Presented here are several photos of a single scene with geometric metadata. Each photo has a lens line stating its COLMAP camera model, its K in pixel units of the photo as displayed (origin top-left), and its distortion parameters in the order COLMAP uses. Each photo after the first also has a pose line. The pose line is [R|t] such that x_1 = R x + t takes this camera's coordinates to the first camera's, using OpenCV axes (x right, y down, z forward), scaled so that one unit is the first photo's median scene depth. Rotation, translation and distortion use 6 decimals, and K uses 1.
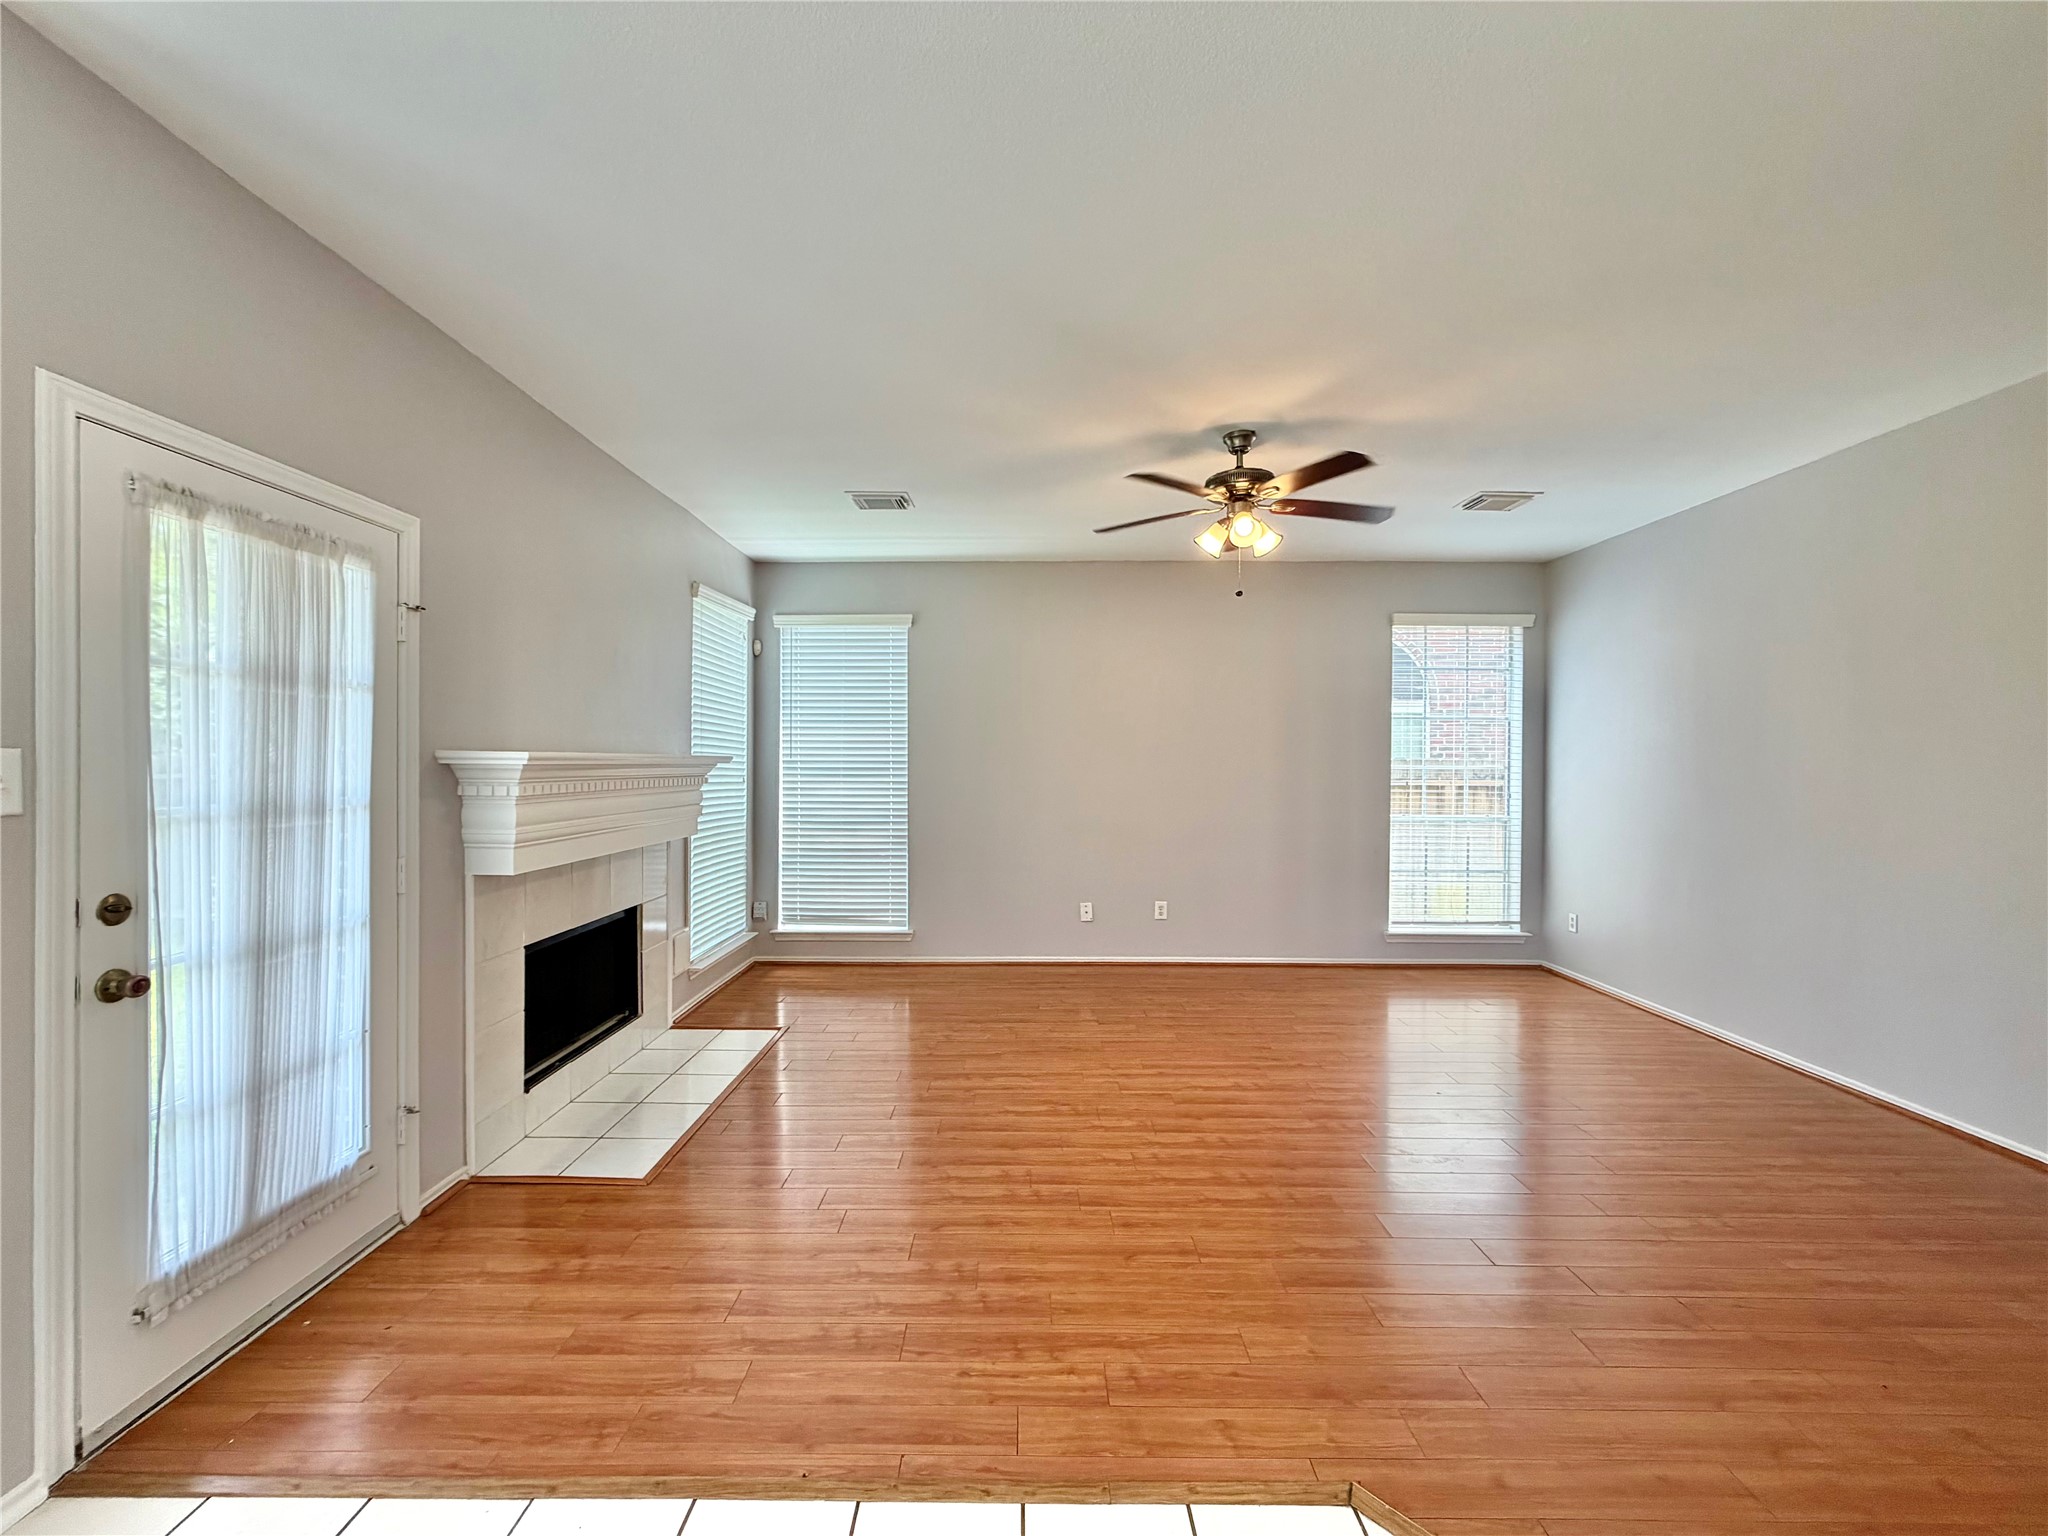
lens RADIAL K [[812.2, 0, 1015.5], [0, 812.2, 766.4], [0, 0, 1]] dist [0.001089, -0.000156]
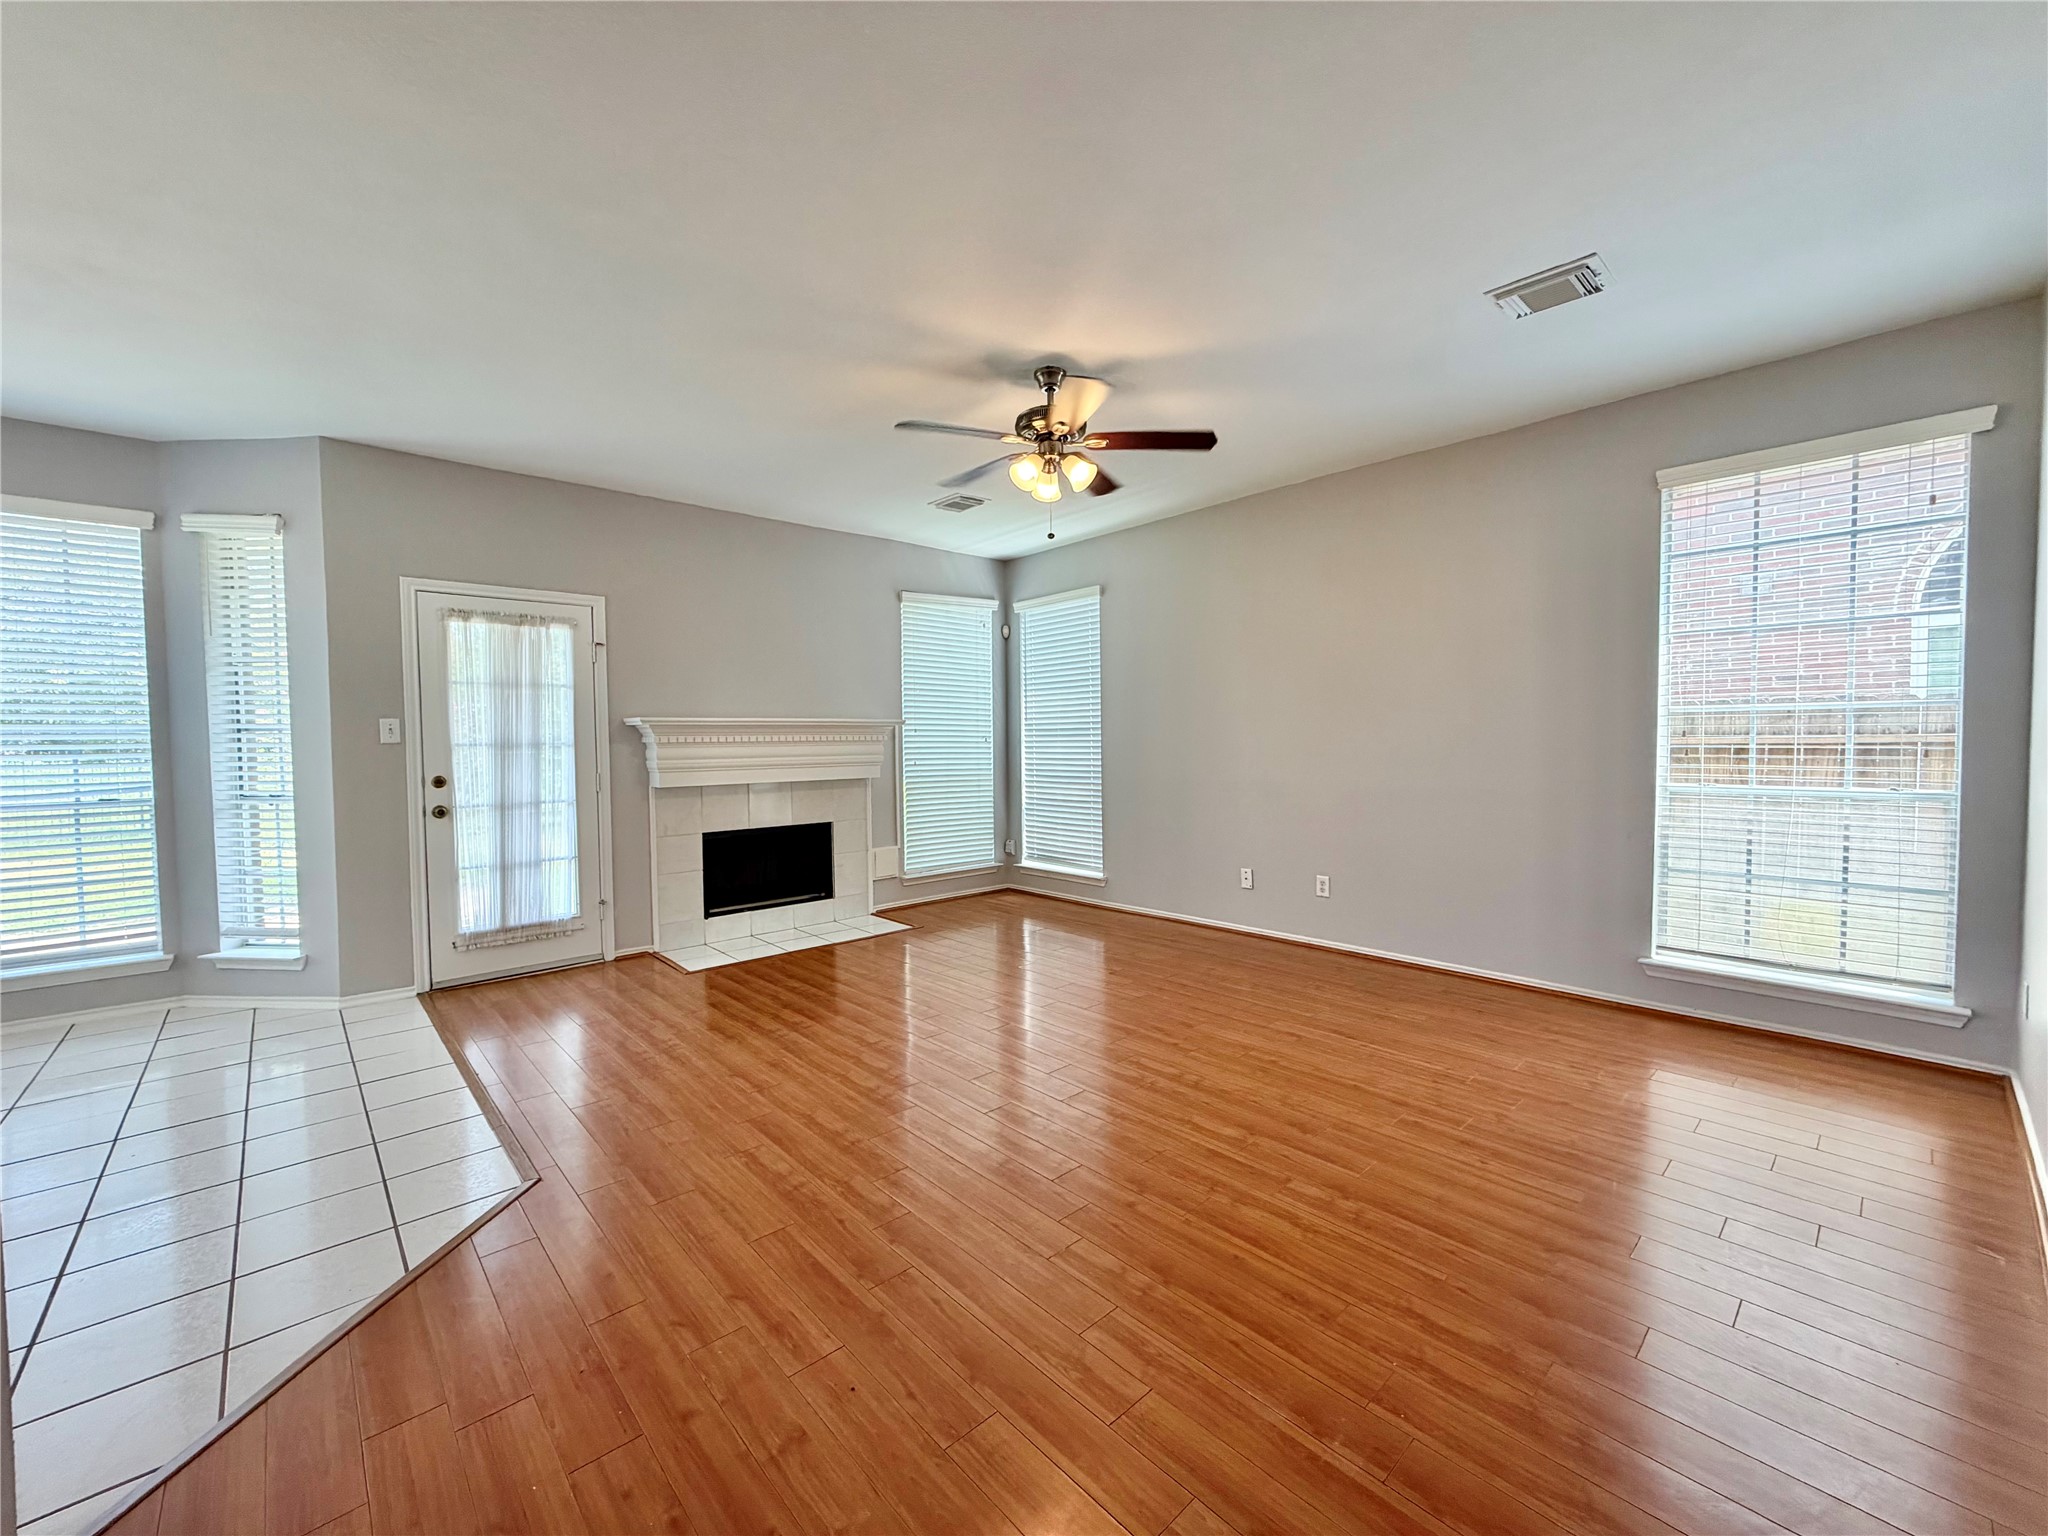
lens RADIAL K [[812.2, 0, 1015.5], [0, 812.2, 766.4], [0, 0, 1]] dist [0.001089, -0.000156]
pose [[0.679068, 0.012403, -0.733970, 0.970337], [0.010599, 0.999587, 0.026697, 0.038927], [0.733999, -0.025909, 0.678657, 0.294924]]
